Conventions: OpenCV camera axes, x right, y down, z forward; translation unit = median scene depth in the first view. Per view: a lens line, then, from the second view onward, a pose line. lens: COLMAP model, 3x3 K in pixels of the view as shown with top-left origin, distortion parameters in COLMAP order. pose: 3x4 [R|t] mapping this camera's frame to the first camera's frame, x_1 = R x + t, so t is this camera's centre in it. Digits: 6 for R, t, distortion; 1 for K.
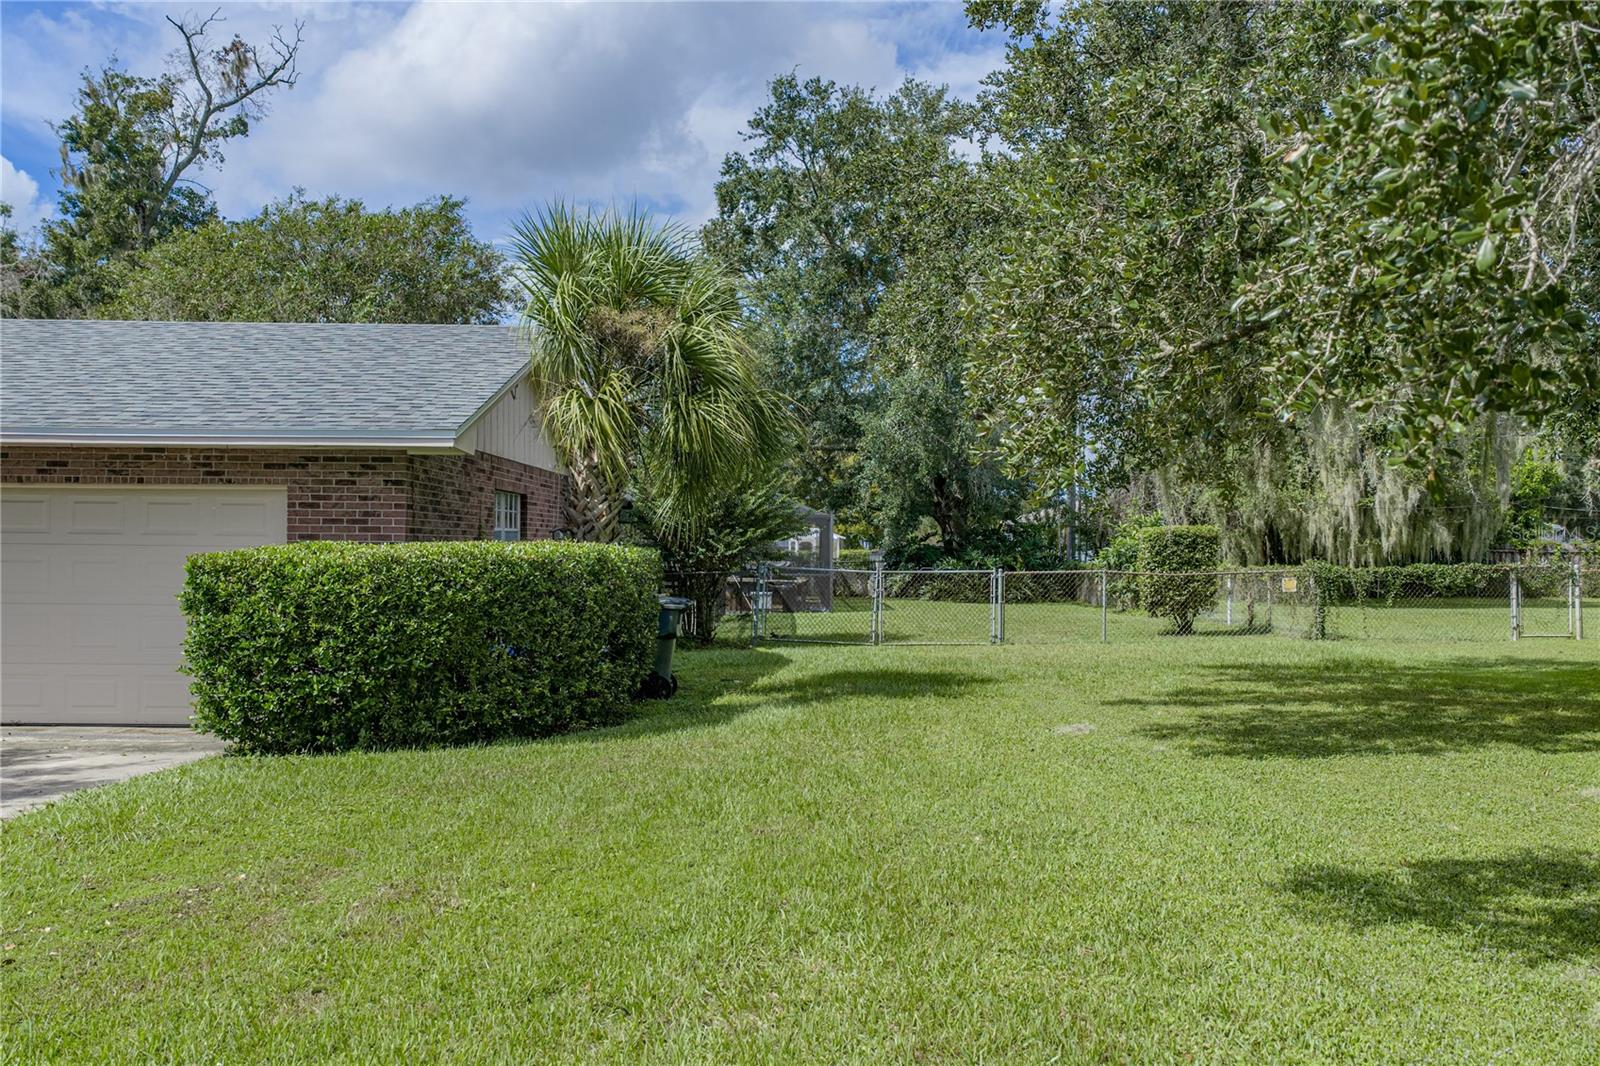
lens RADIAL K [[1337.7, 0, 805.3], [0, 1337.7, 542.8], [0, 0, 1]] dist [0.039786, -0.014223]
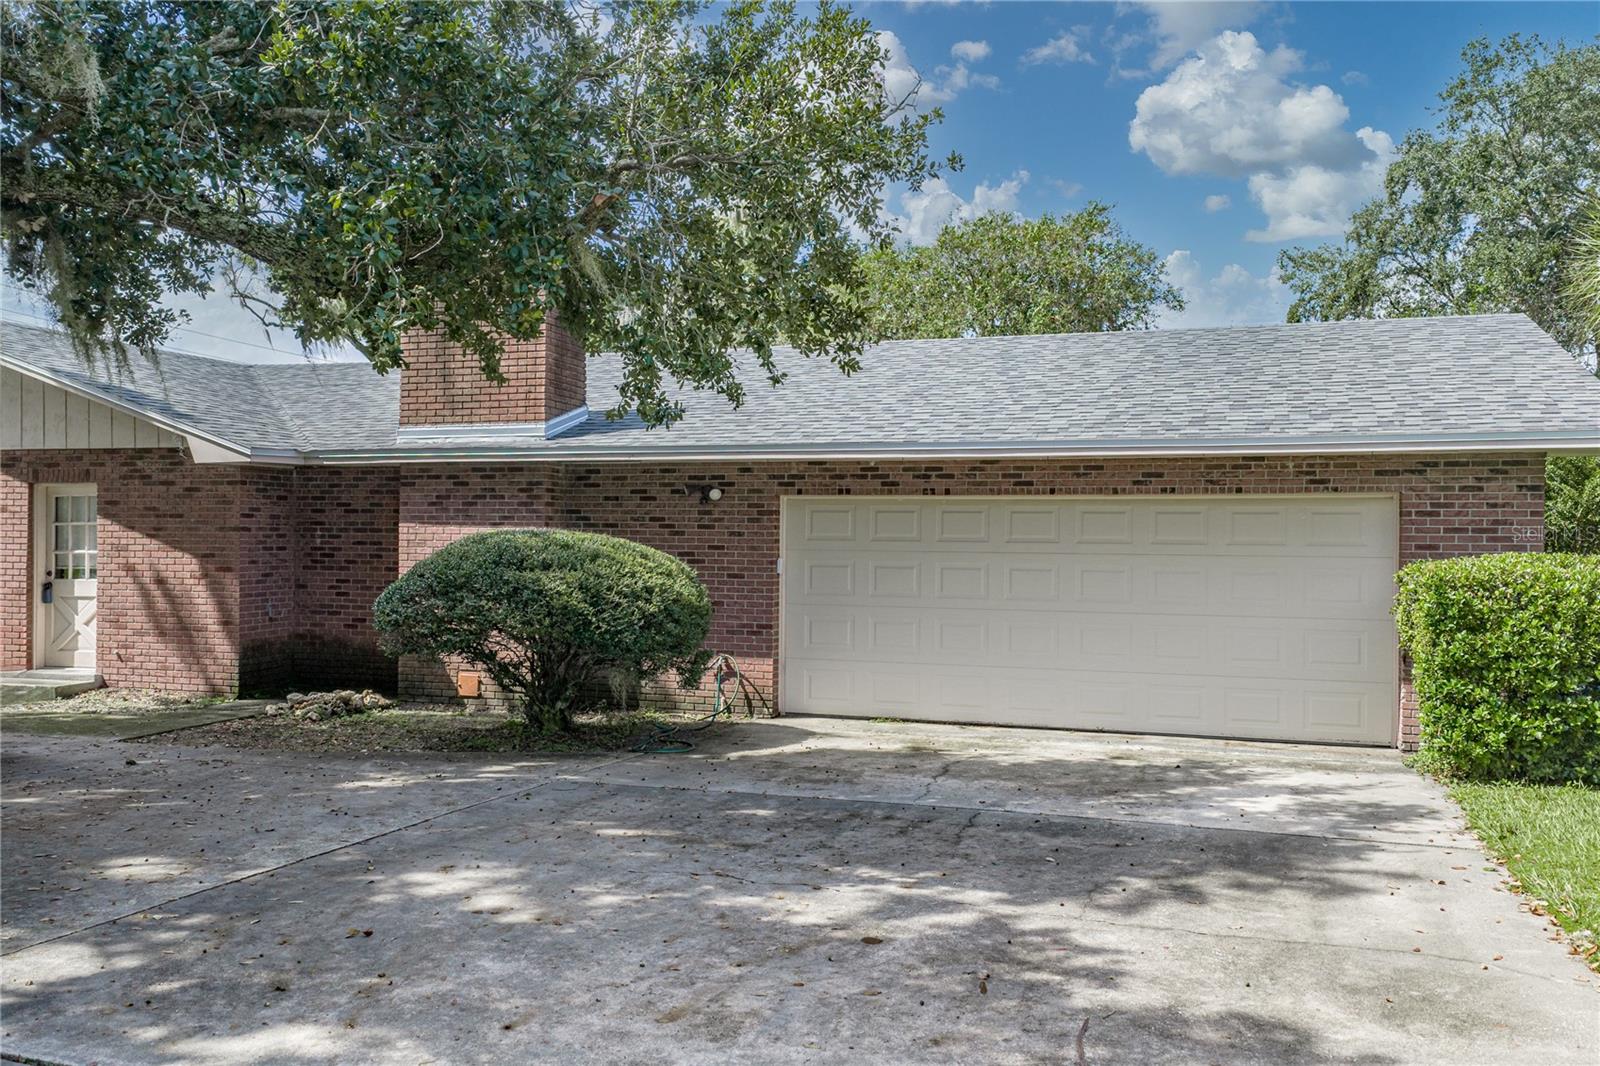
lens RADIAL K [[1337.7, 0, 814.7], [0, 1337.7, 530.8], [0, 0, 1]] dist [0.039786, -0.014223]
pose [[0.950743, -0.004248, -0.309950, -0.483654], [0.000635, 0.999931, -0.011757, -0.005117], [0.309978, 0.010981, 0.950680, -0.026553]]
